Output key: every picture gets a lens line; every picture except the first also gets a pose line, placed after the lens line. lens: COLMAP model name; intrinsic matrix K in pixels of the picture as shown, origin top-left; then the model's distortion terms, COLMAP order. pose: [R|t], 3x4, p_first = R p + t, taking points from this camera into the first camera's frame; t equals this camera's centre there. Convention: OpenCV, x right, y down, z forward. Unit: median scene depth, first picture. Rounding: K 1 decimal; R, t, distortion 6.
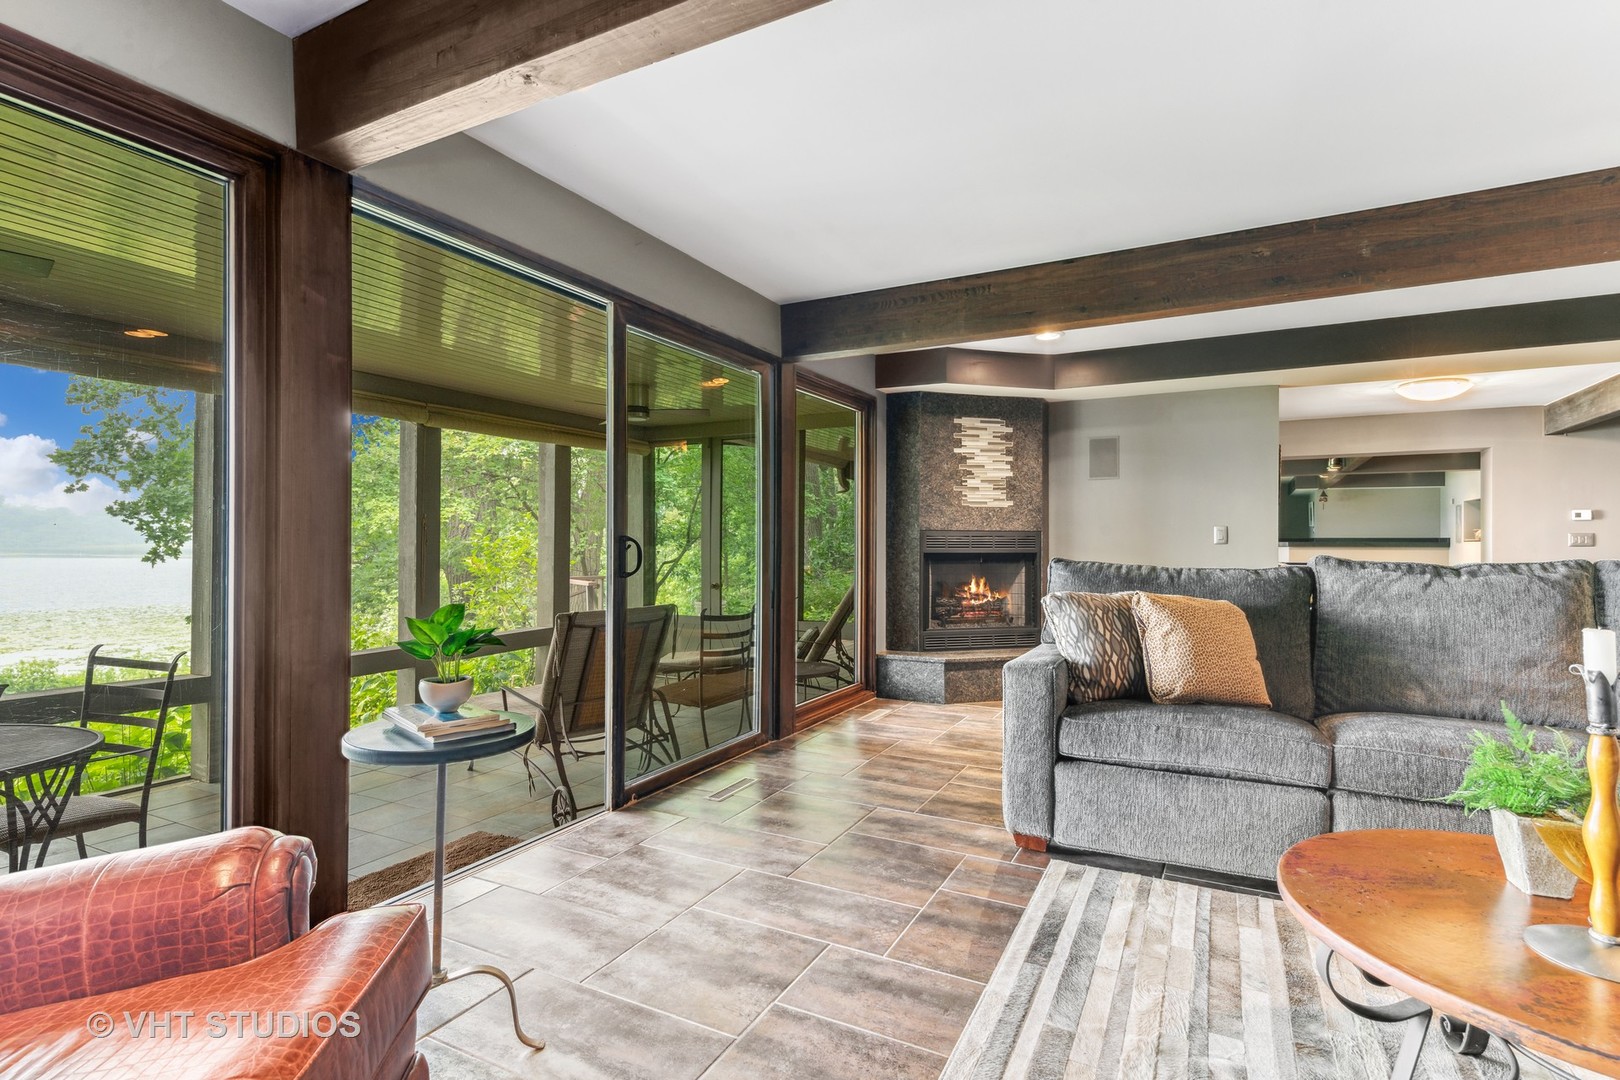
lens RADIAL K [[804.5, 0, 811.7], [0, 804.5, 540.7], [0, 0, 1]] dist [0.014236, -0.003354]
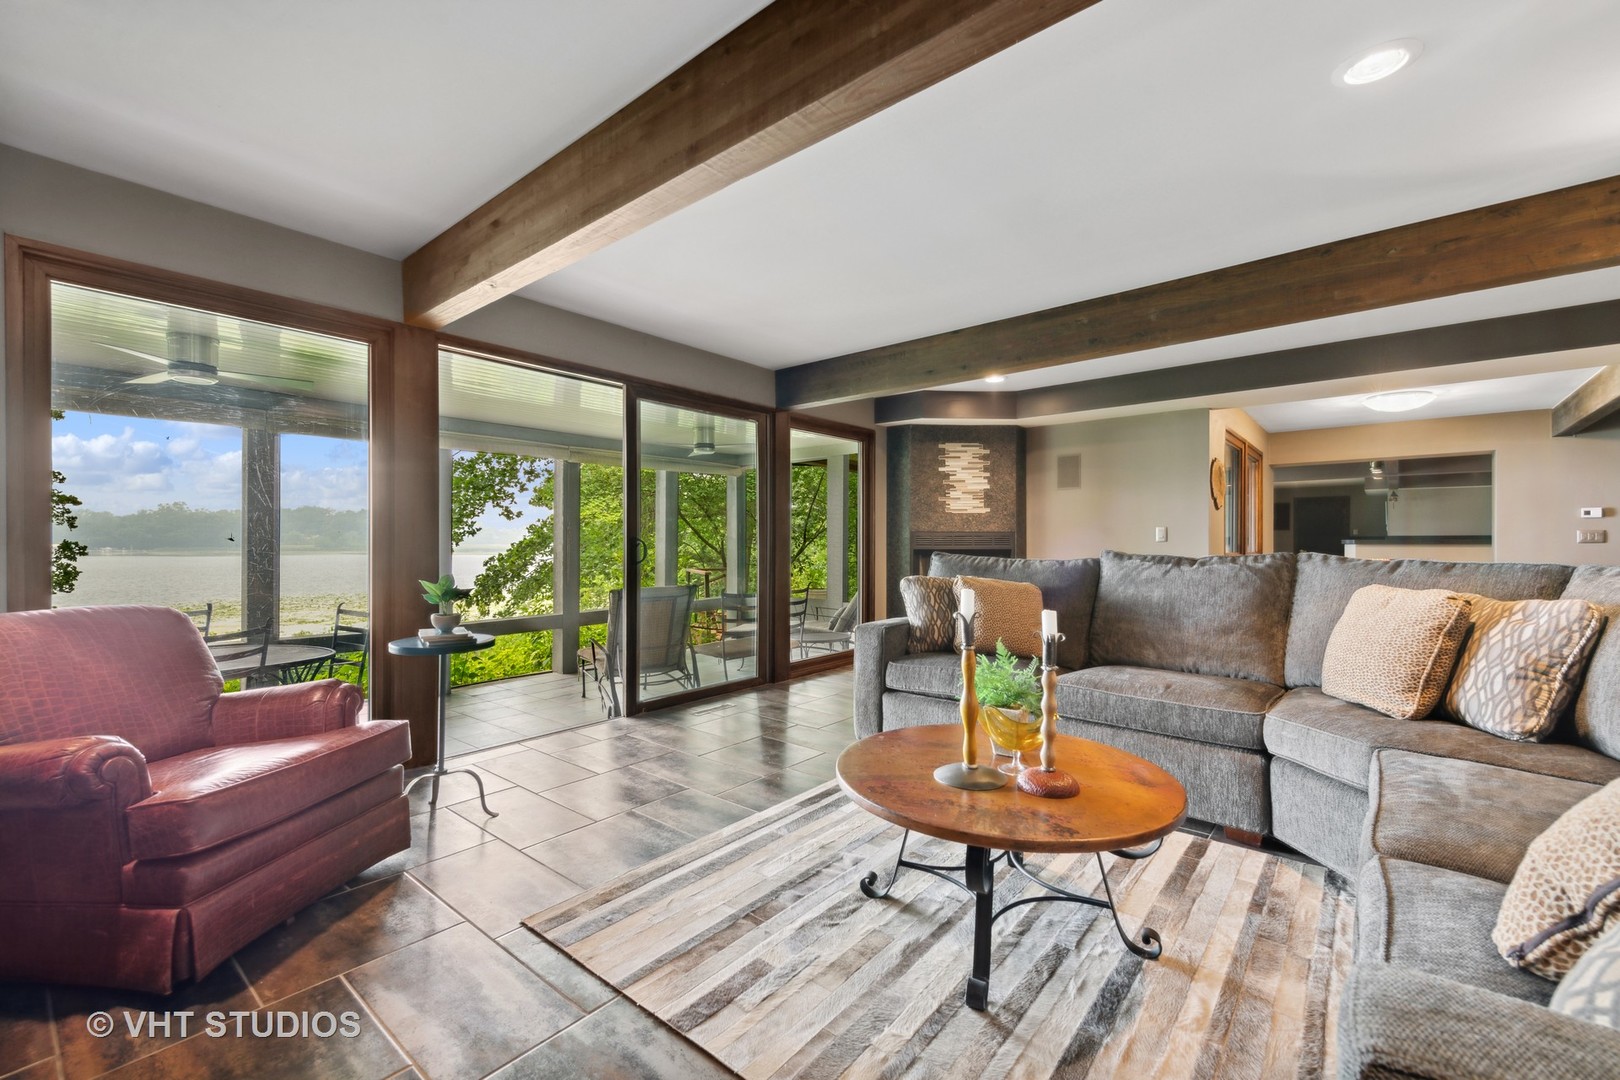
lens RADIAL K [[696.6, 0, 821.9], [0, 696.6, 544.9], [0, 0, 1]] dist [0.018200, -0.003231]
pose [[0.977018, -0.001715, -0.213149, 0.292932], [0.003133, 0.999975, 0.006315, 0.000768], [0.213133, -0.006838, 0.976999, -0.157775]]
